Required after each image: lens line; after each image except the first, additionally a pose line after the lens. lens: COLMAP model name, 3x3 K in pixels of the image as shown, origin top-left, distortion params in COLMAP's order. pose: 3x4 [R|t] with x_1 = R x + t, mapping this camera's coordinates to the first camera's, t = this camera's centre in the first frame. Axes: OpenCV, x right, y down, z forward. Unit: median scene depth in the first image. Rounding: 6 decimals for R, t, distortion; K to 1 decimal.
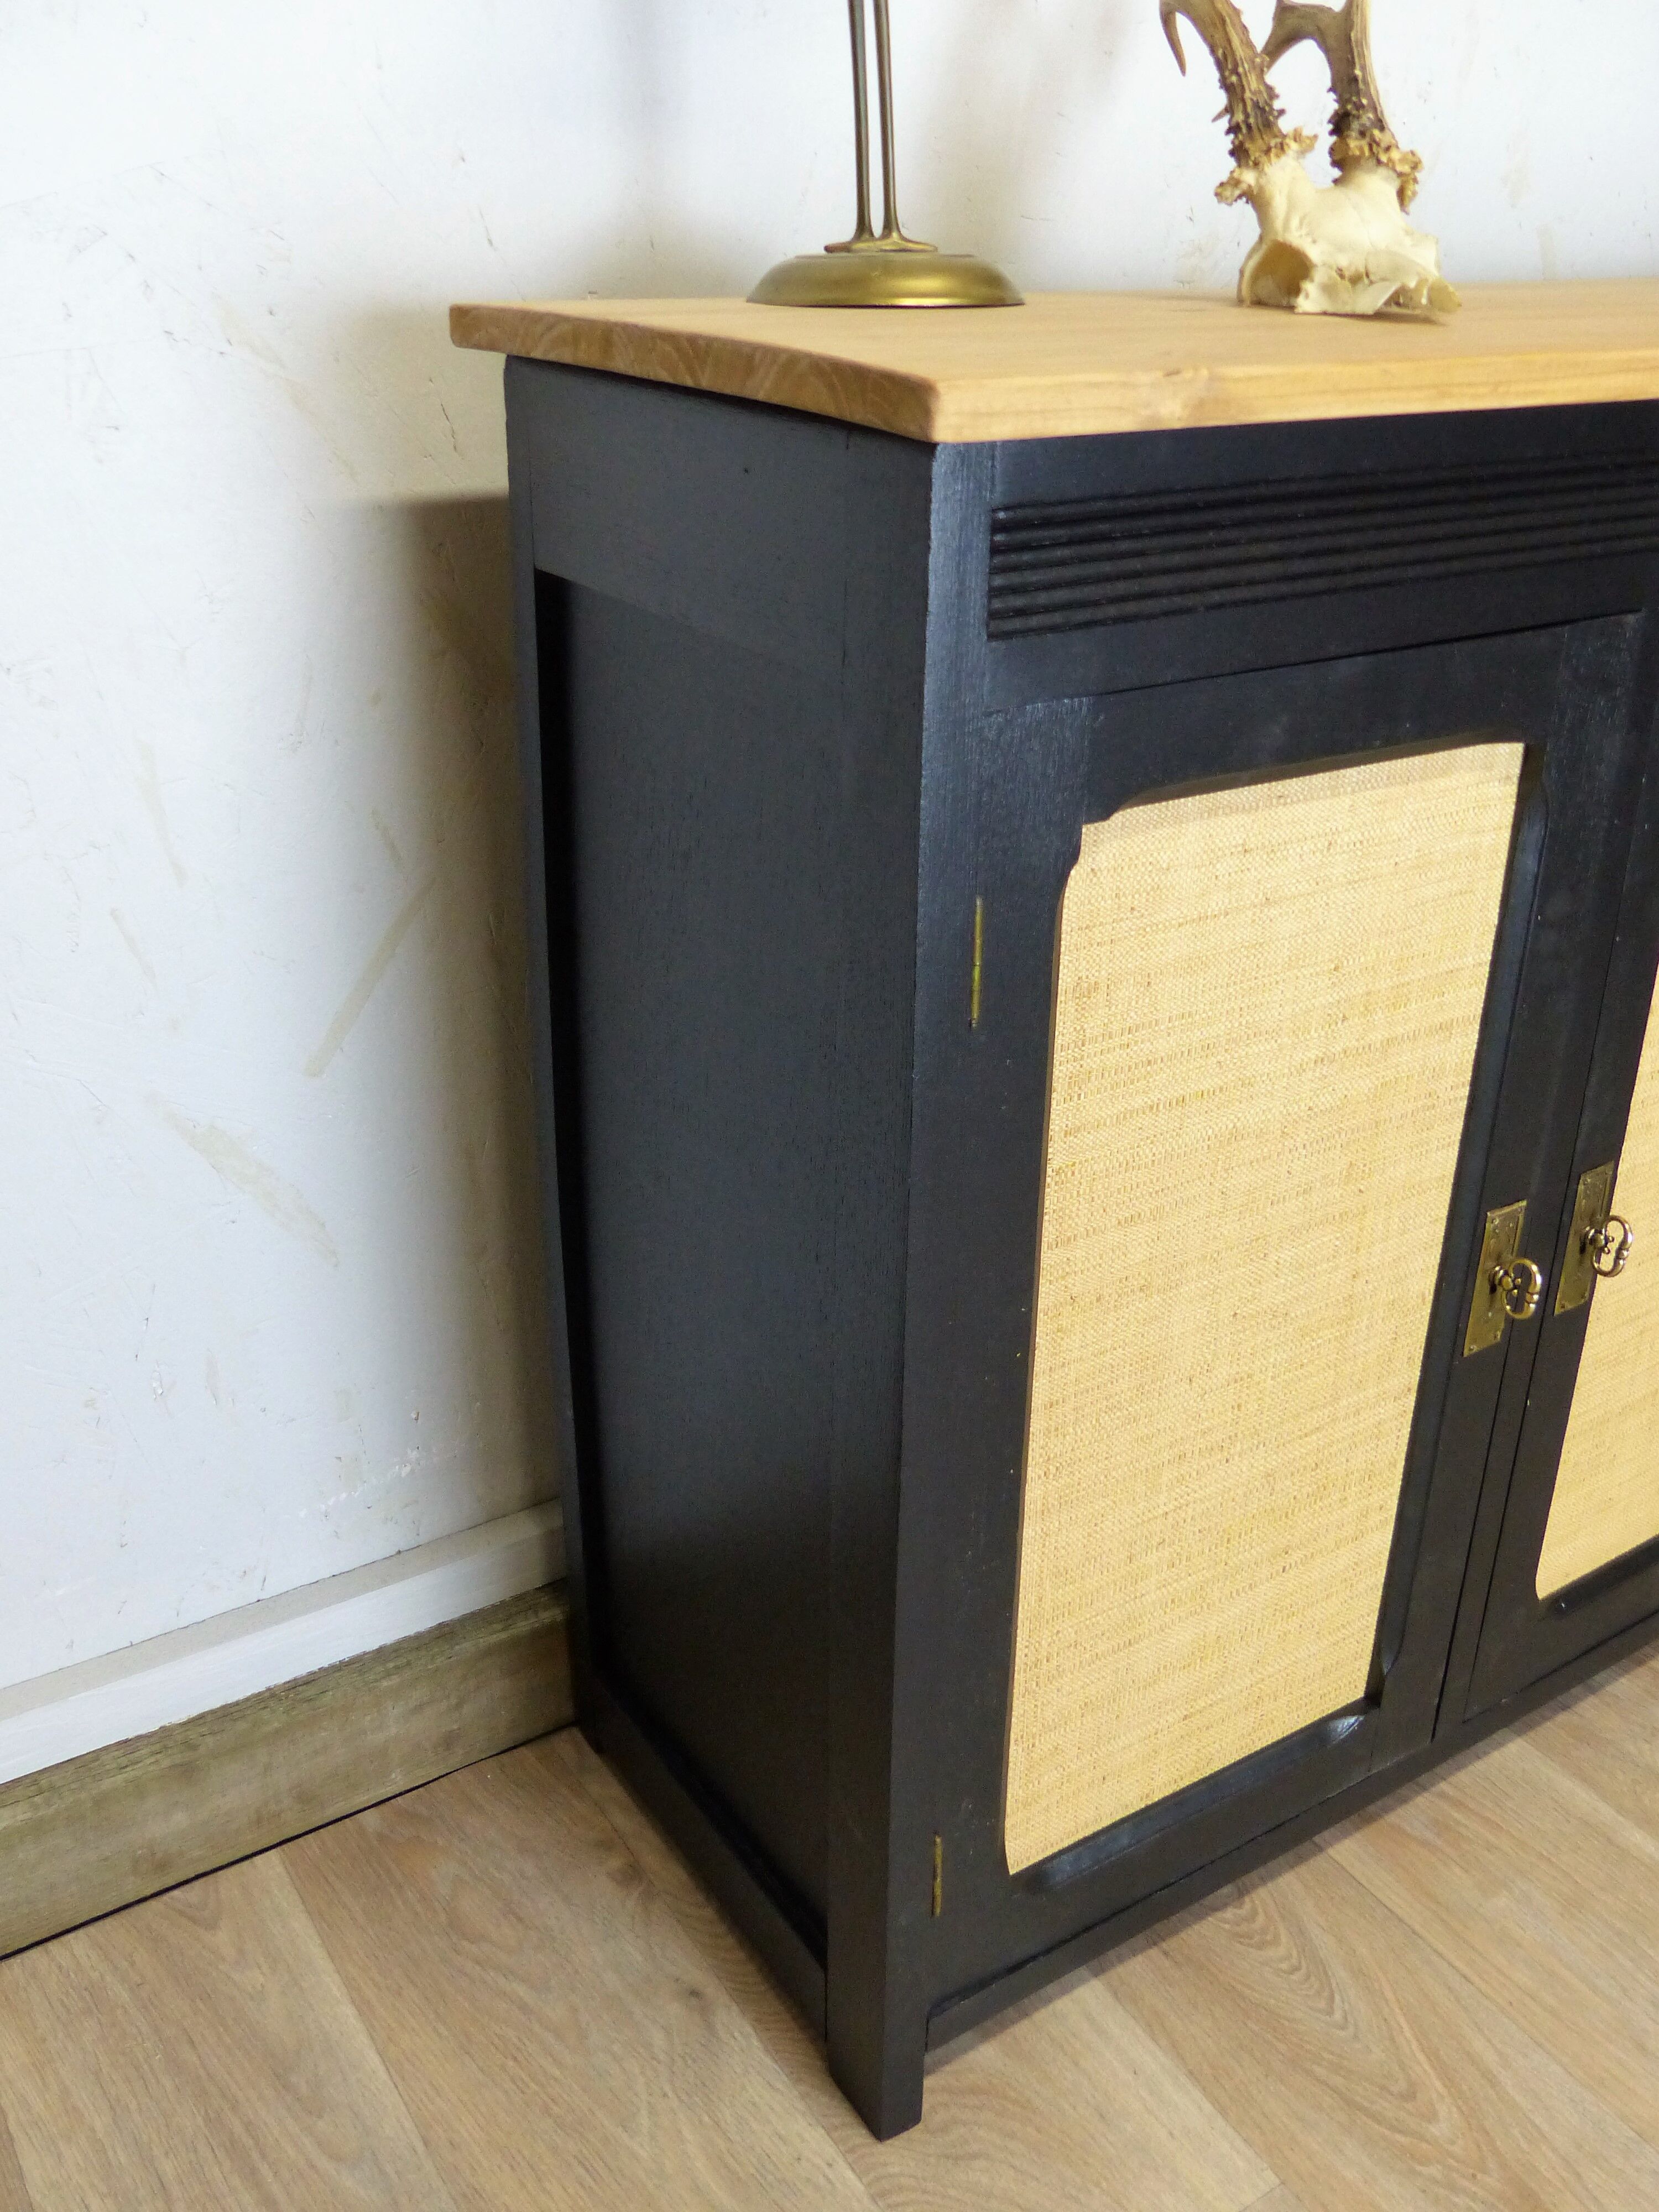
lens RADIAL K [[2004.2, 0, 859.4], [0, 2004.2, 1112.8], [0, 0, 1]] dist [-0.036154, 0.018990]
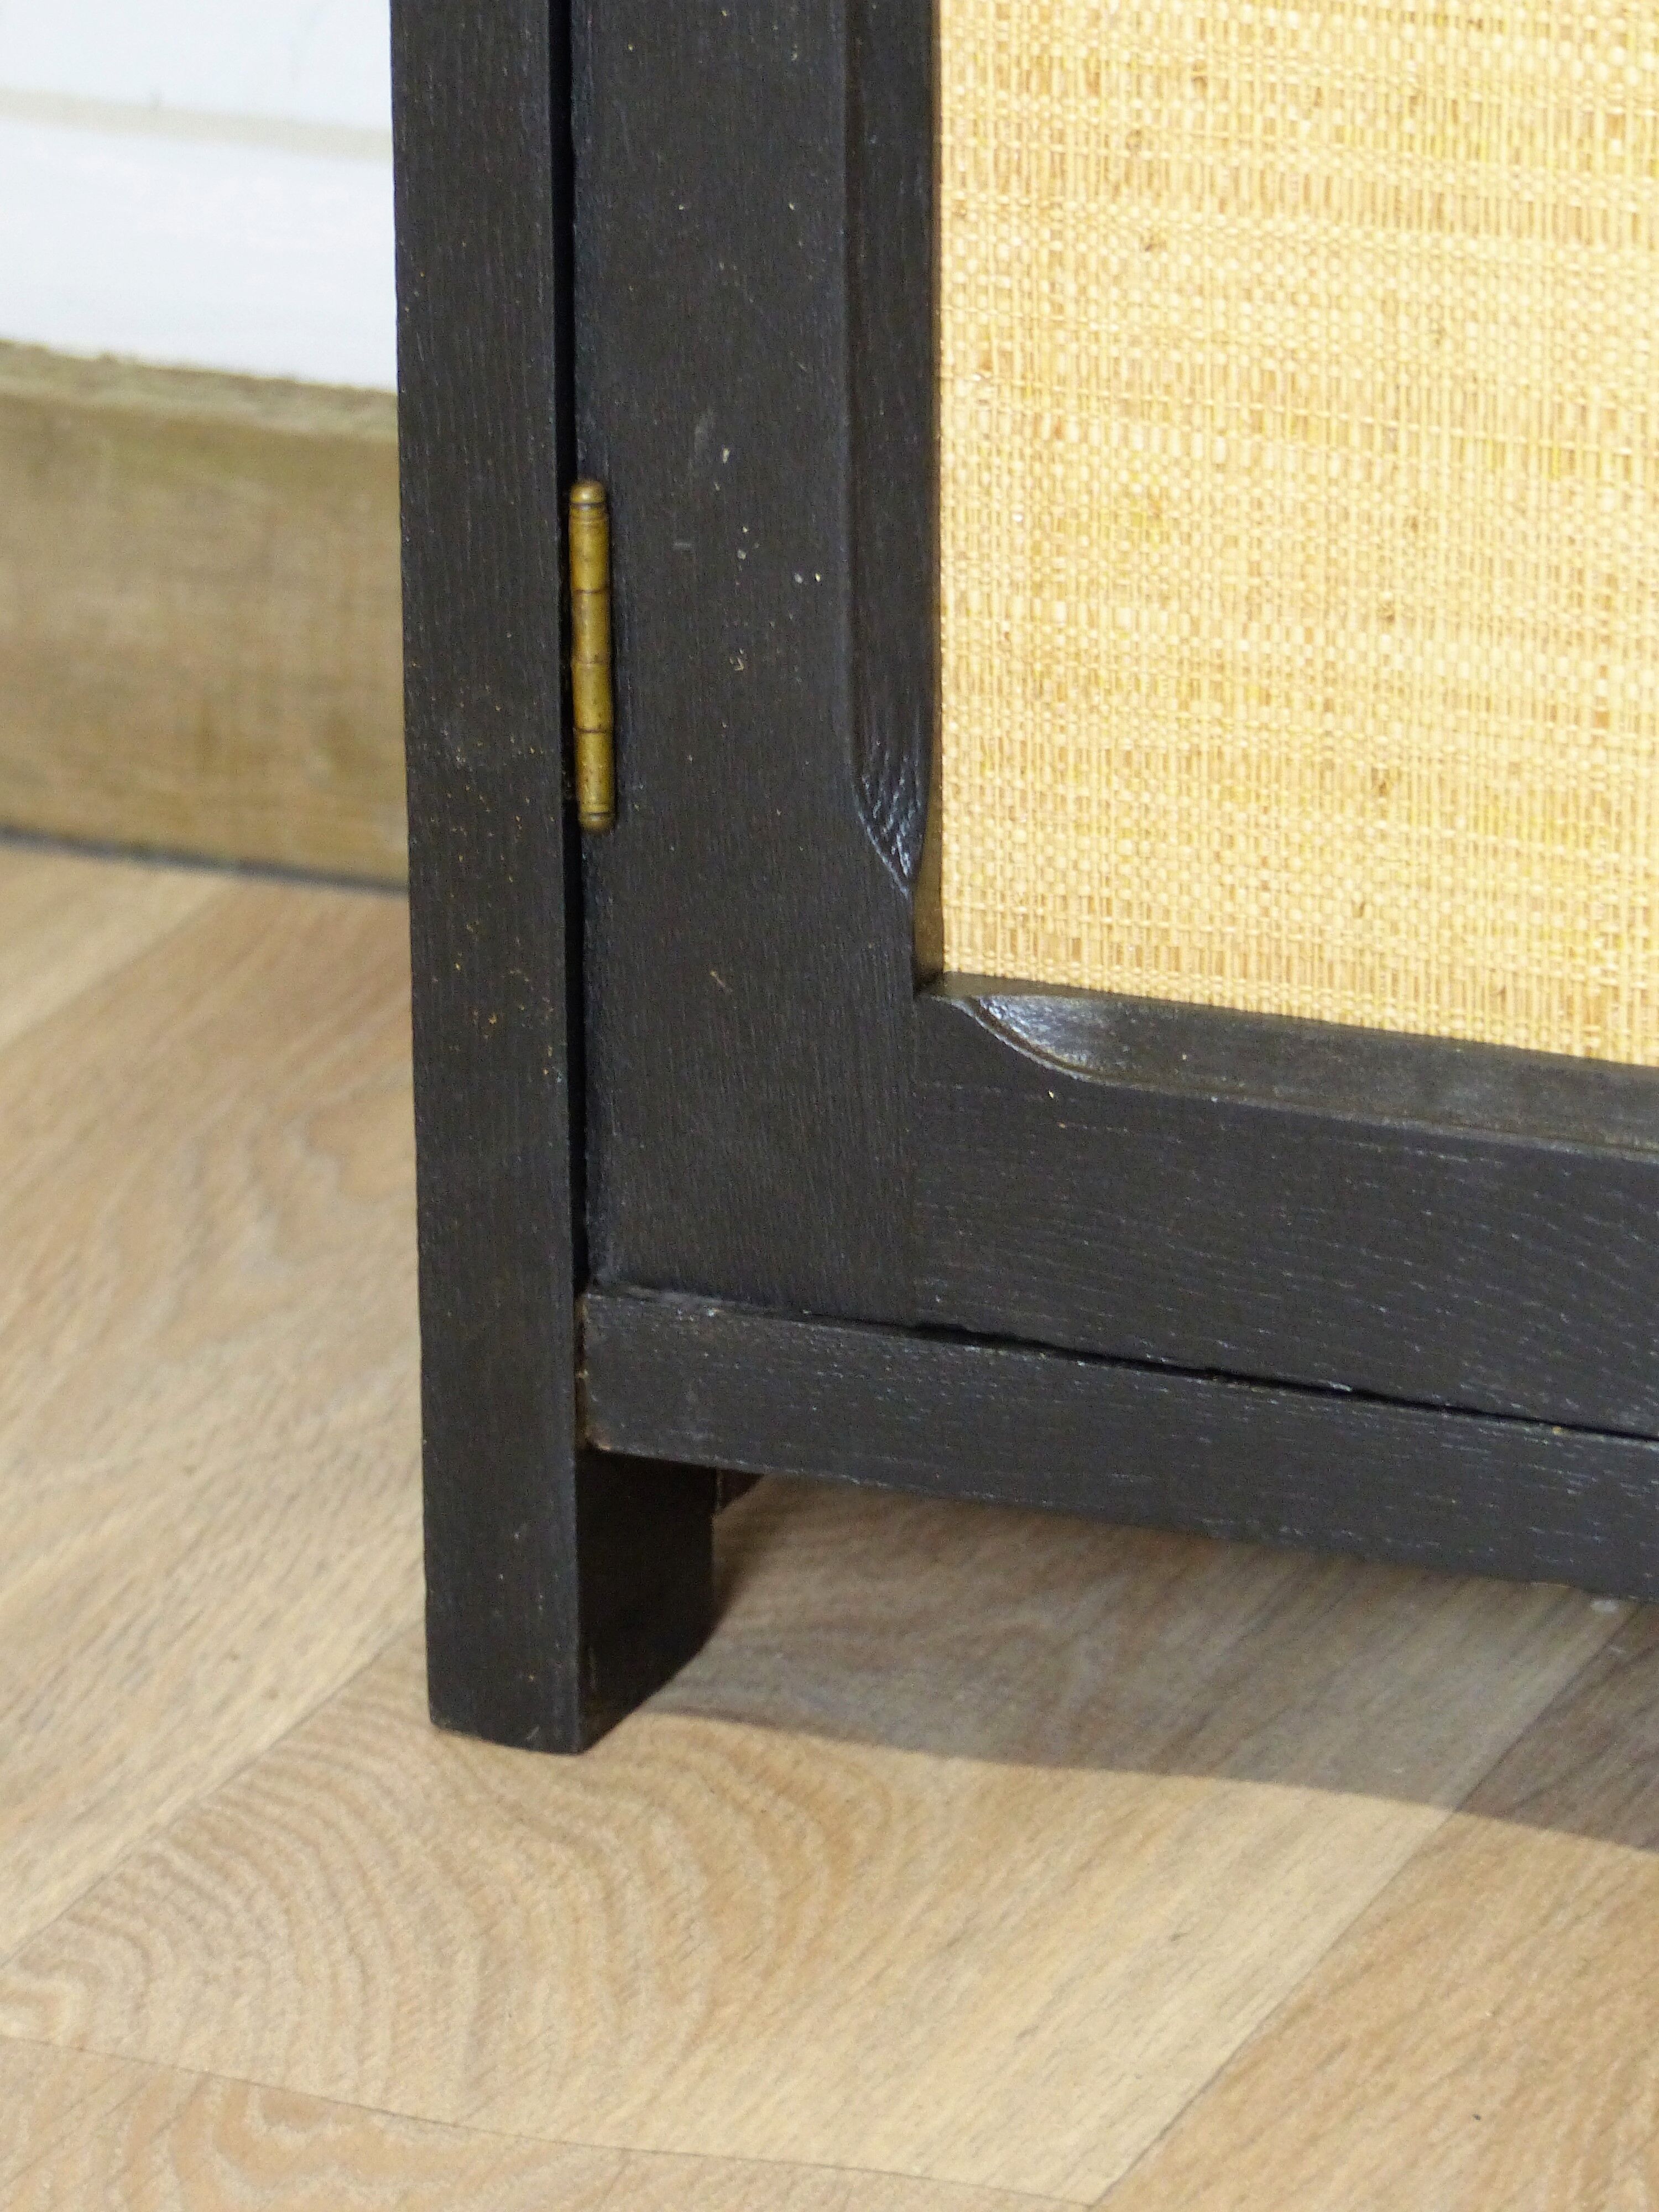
lens RADIAL K [[11909.8, 0, 829.0], [0, 11909.8, 1105.1], [0, 0, 1]] dist [-0.153931, 0.000000]
pose [[0.566773, 0.256333, -0.782982, 1.472753], [-0.350623, 0.935054, 0.052315, 0.333113], [0.745541, 0.244881, 0.619840, -0.080587]]
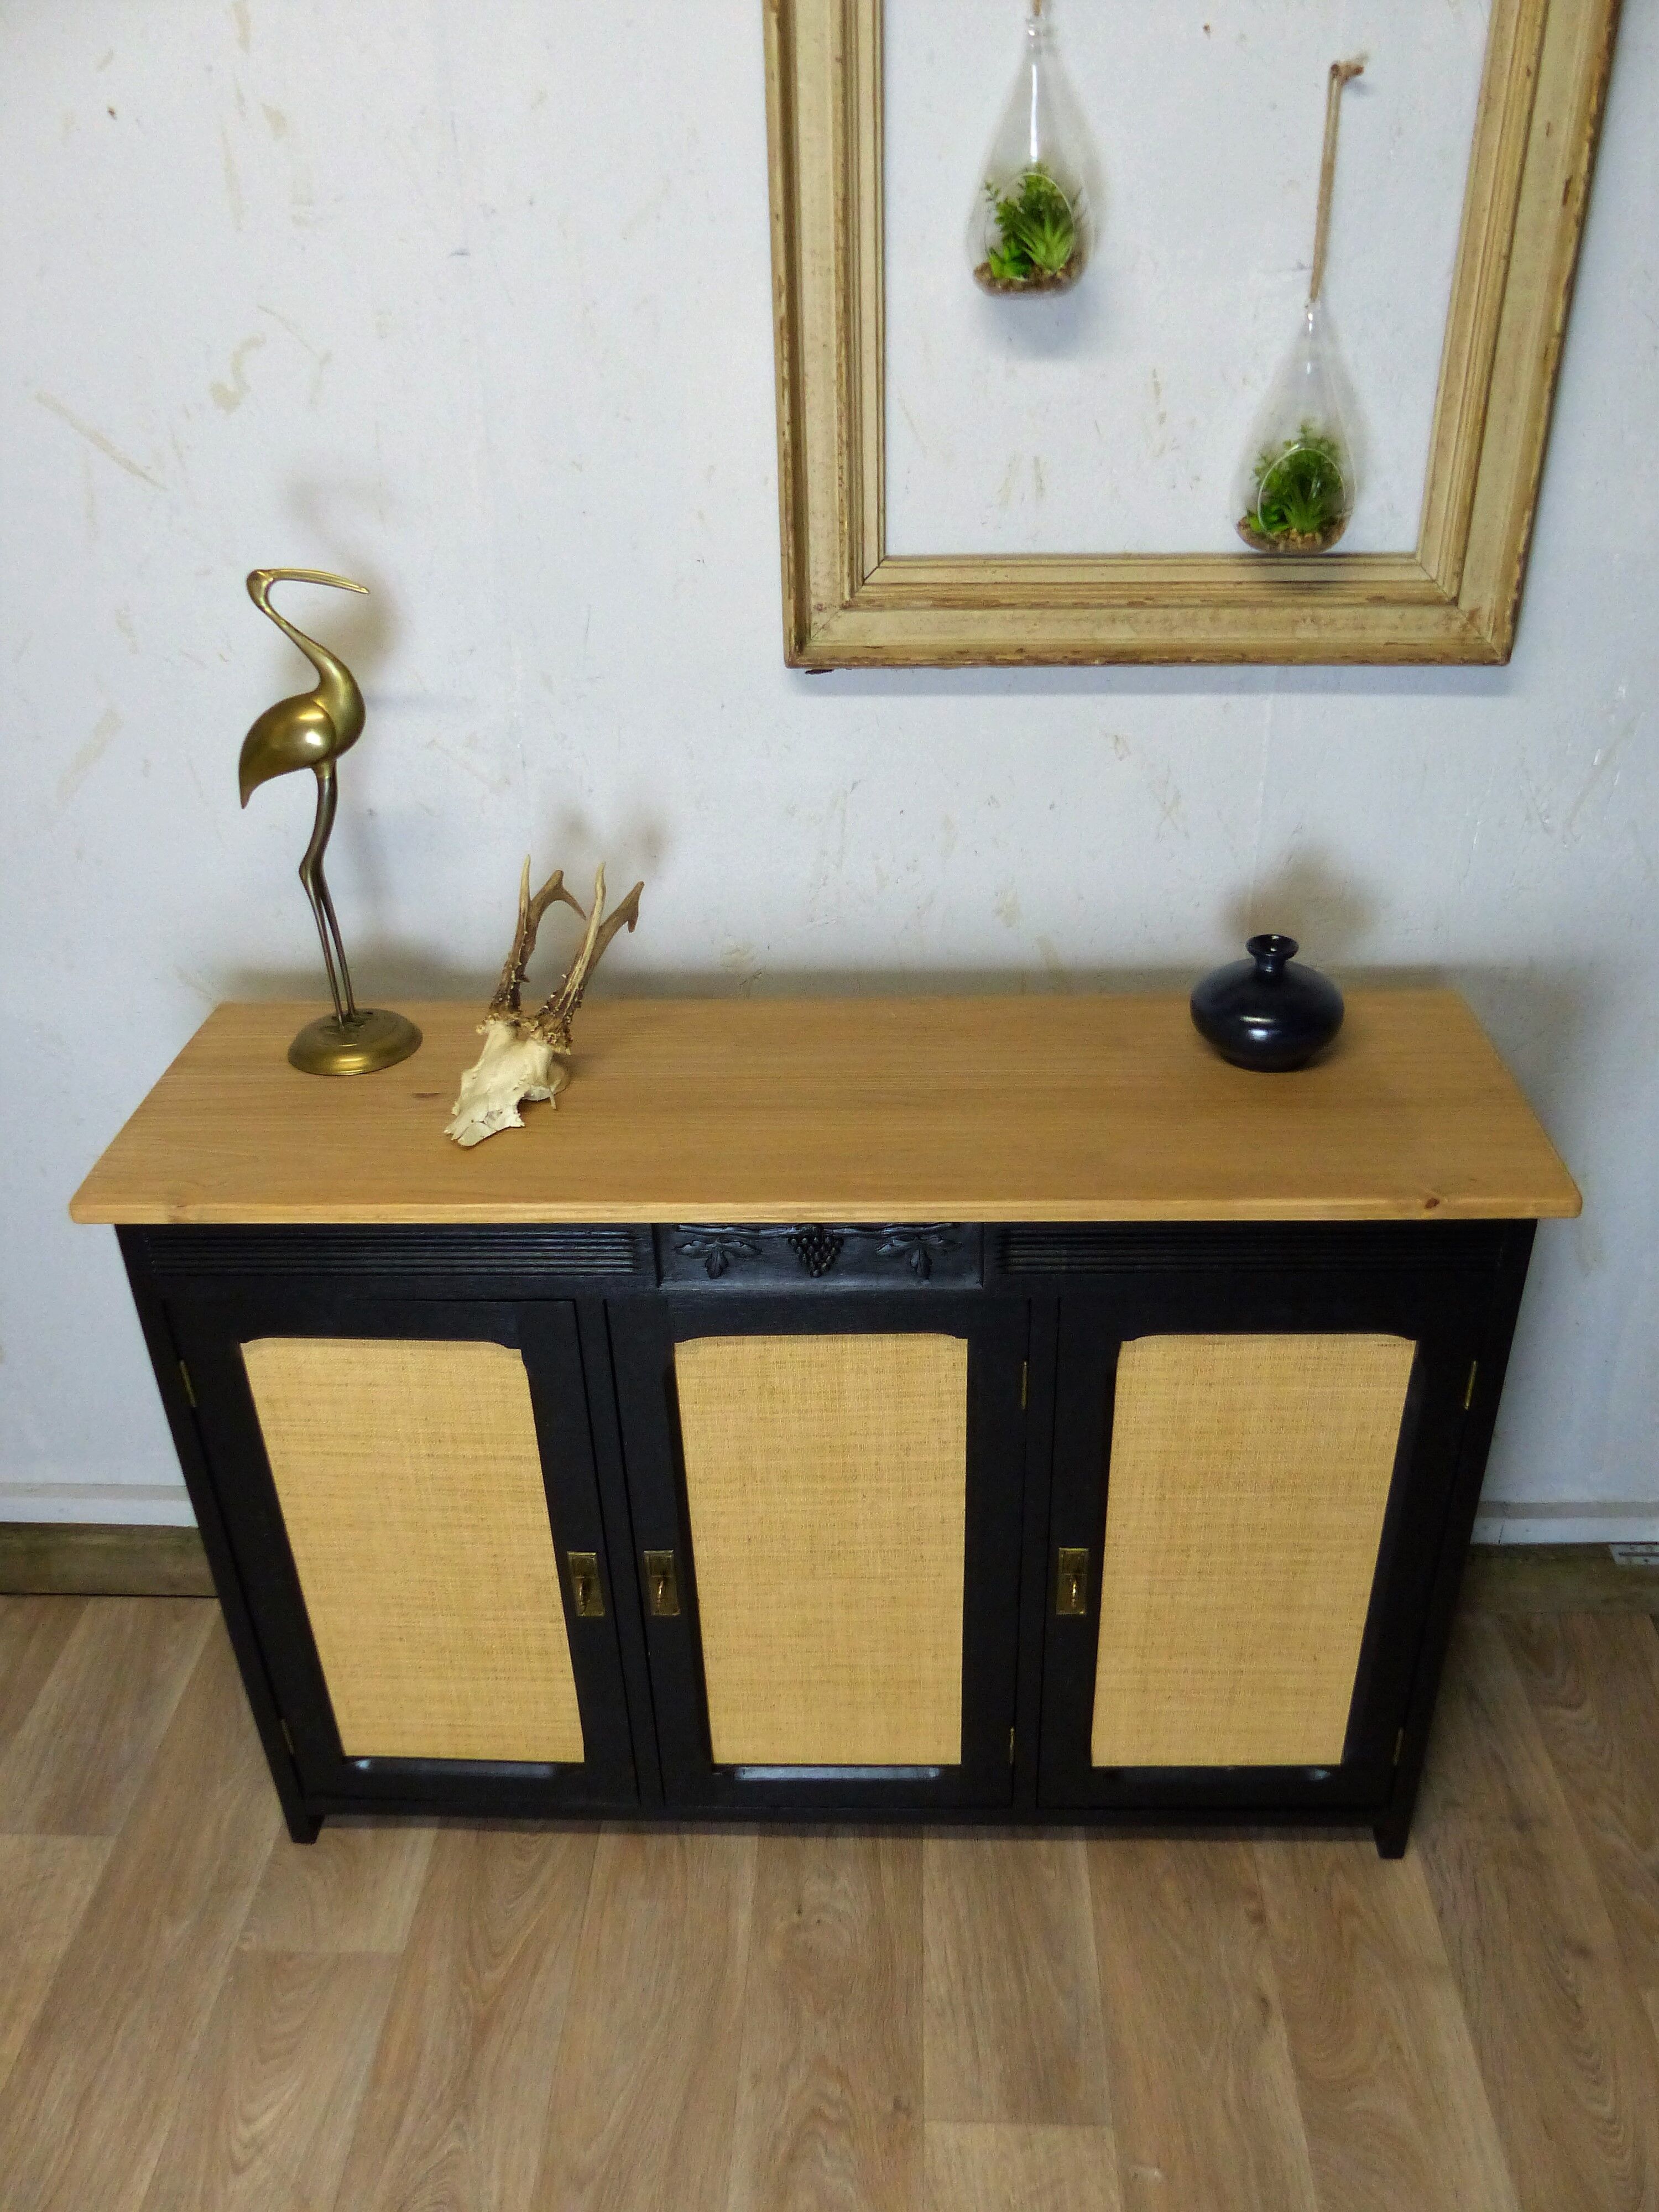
lens RADIAL K [[1743.4, 0, 828.6], [0, 1743.4, 1117.4], [0, 0, 1]] dist [-0.027549, 0.019181]
pose [[0.810249, 0.260659, -0.524931, 1.312541], [-0.215682, 0.965415, 0.146473, -0.663191], [0.544956, -0.005461, 0.838447, -0.258121]]
